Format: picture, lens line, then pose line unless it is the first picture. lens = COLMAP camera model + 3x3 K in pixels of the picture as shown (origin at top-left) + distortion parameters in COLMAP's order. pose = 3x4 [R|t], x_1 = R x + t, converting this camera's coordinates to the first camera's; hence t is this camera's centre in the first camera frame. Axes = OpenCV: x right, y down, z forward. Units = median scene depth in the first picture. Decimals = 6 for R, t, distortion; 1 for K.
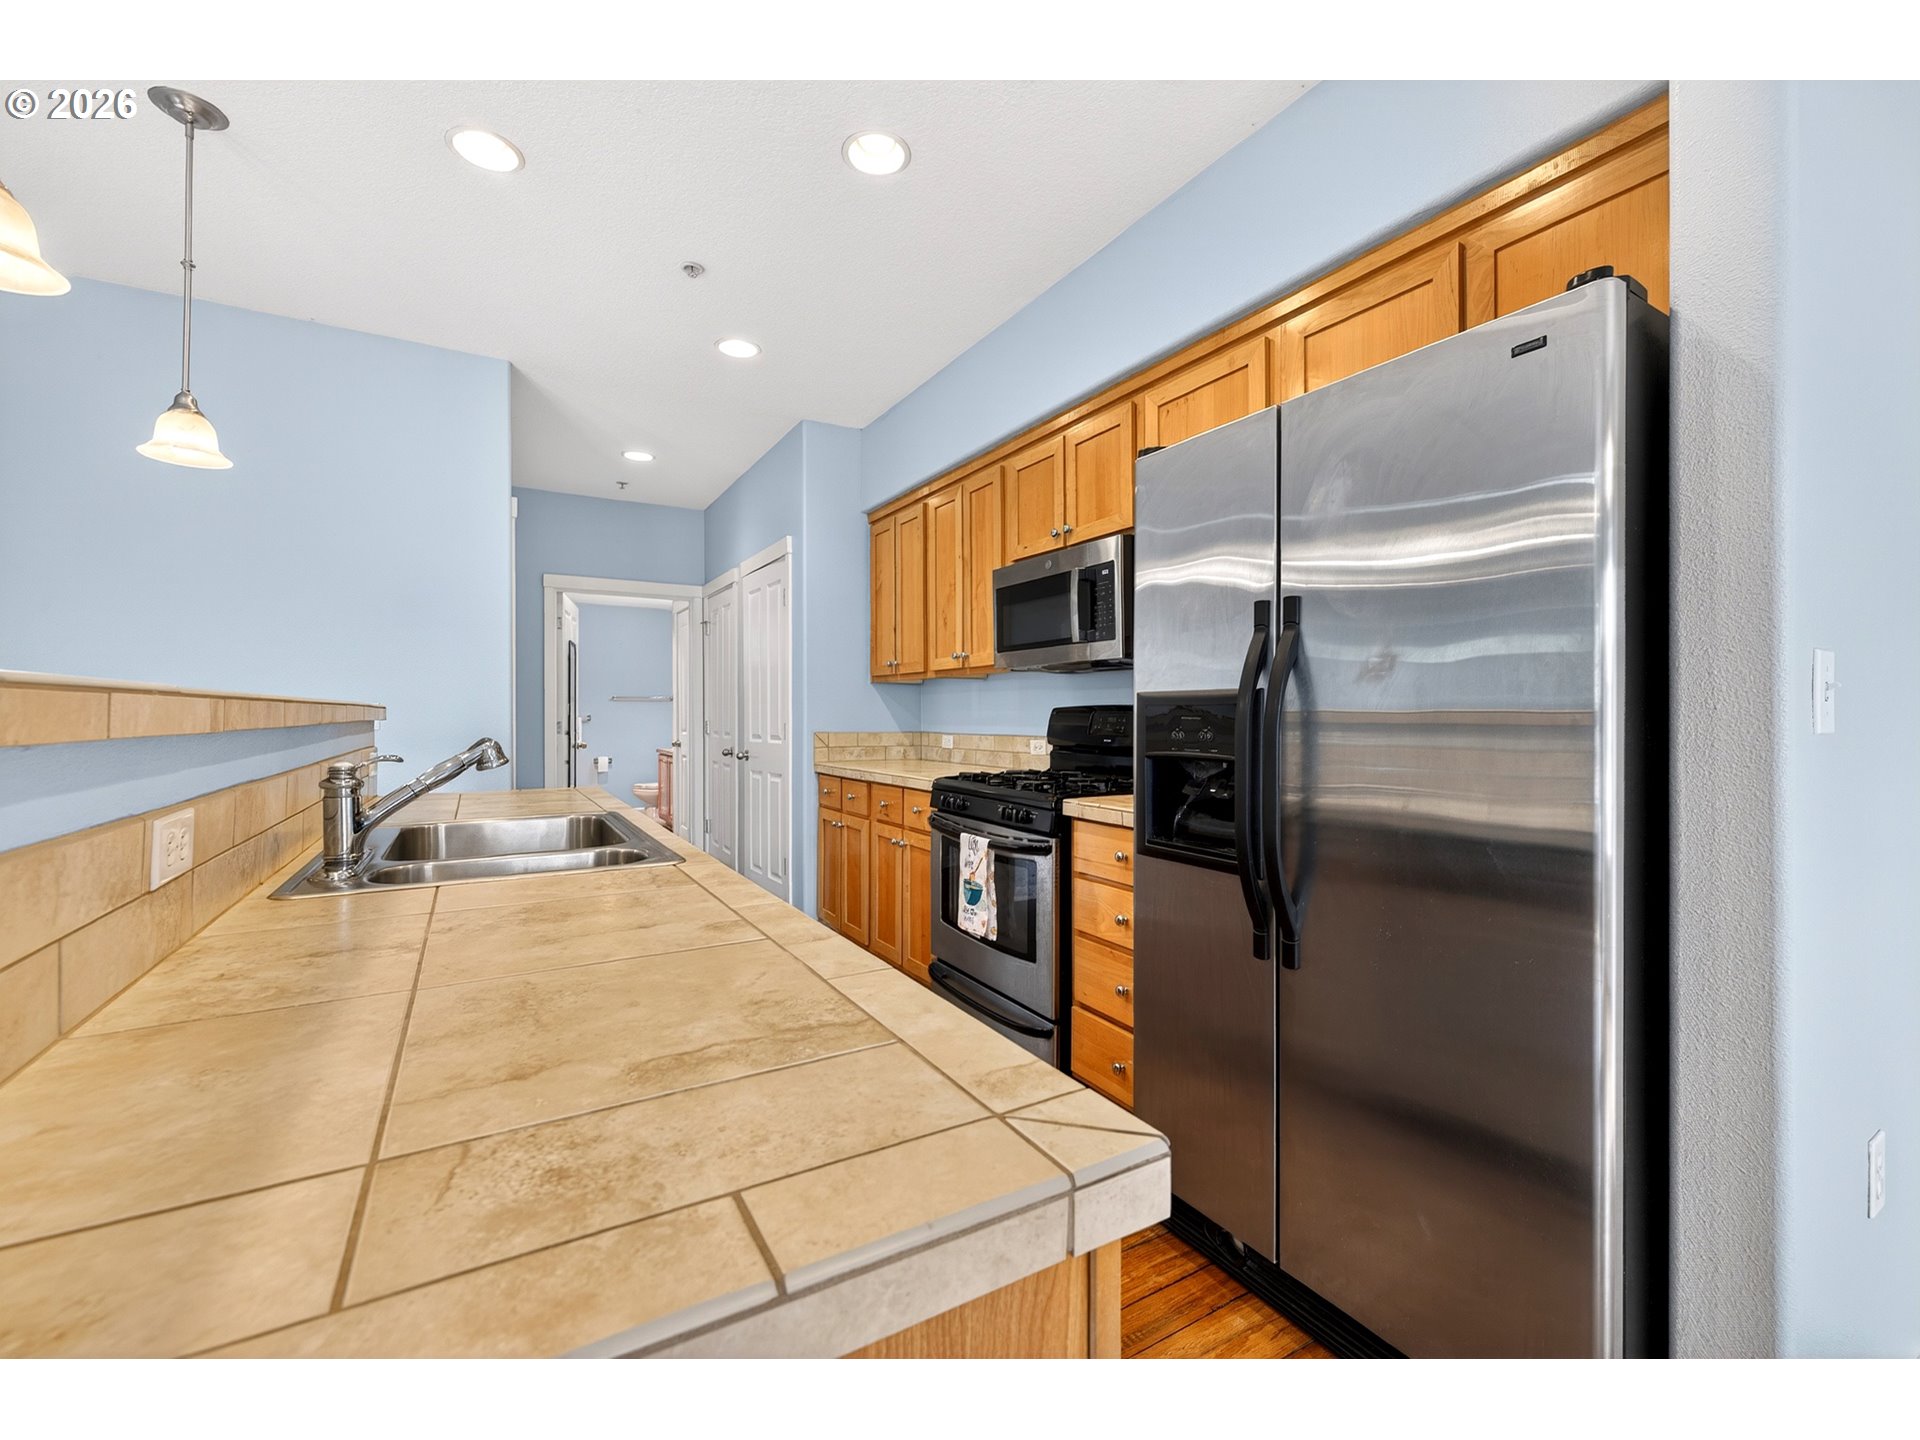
lens RADIAL K [[805.3, 0, 959.3], [0, 805.3, 716.6], [0, 0, 1]] dist [0.010712, -0.002464]
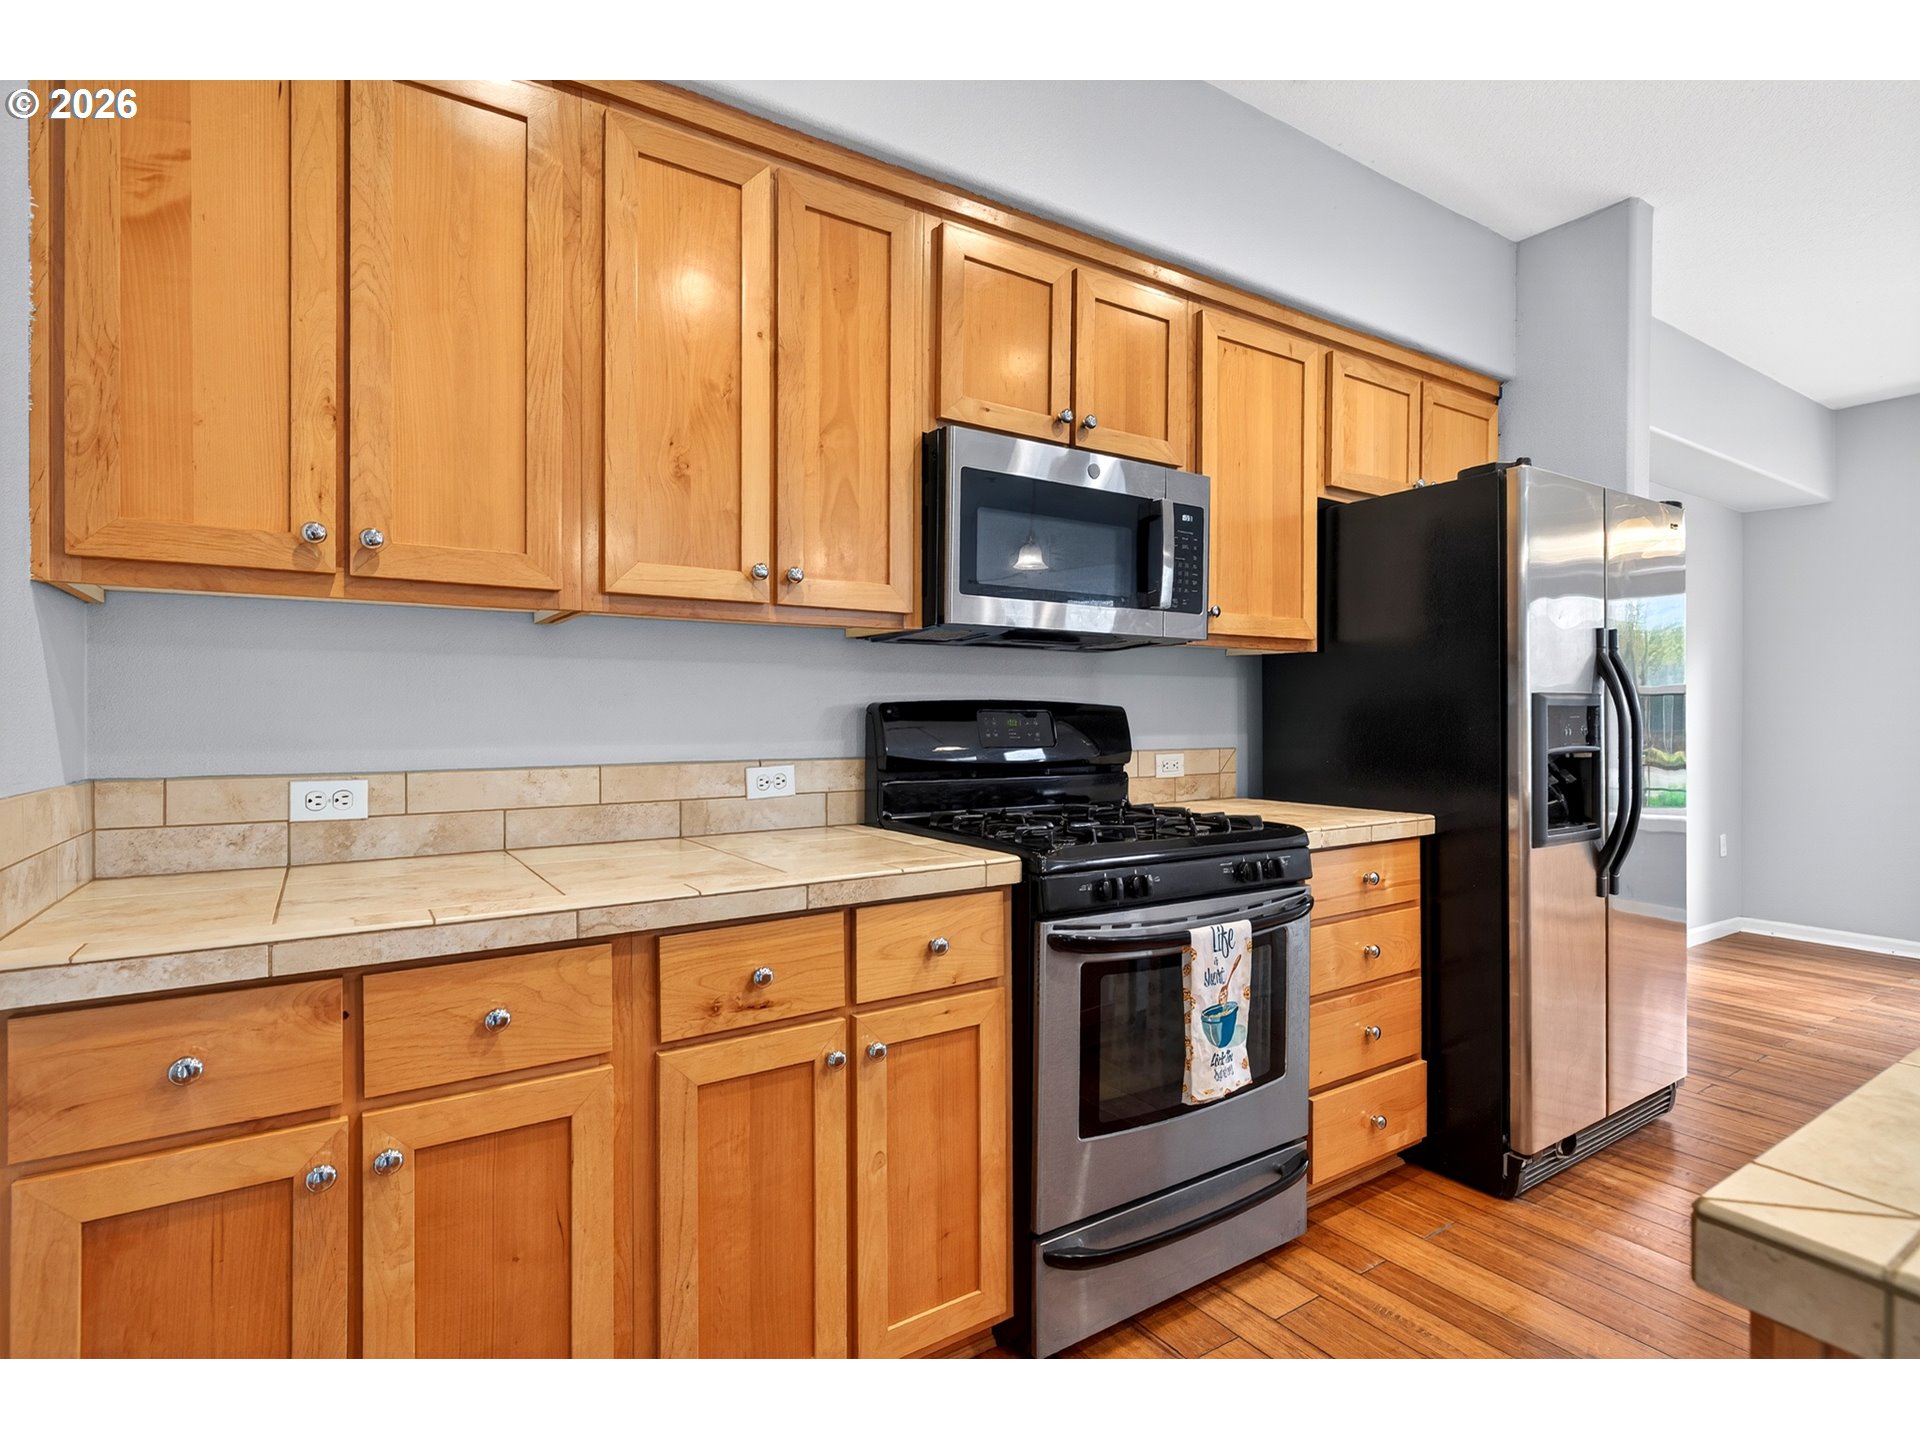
lens RADIAL K [[948.6, 0, 959.3], [0, 948.6, 713.3], [0, 0, 1]] dist [0.001892, 0.000144]
pose [[-0.046416, -0.000383, 0.998922, -0.648423], [0.005876, 0.999983, 0.000656, -0.004929], [-0.998905, 0.005900, -0.046413, 1.211299]]
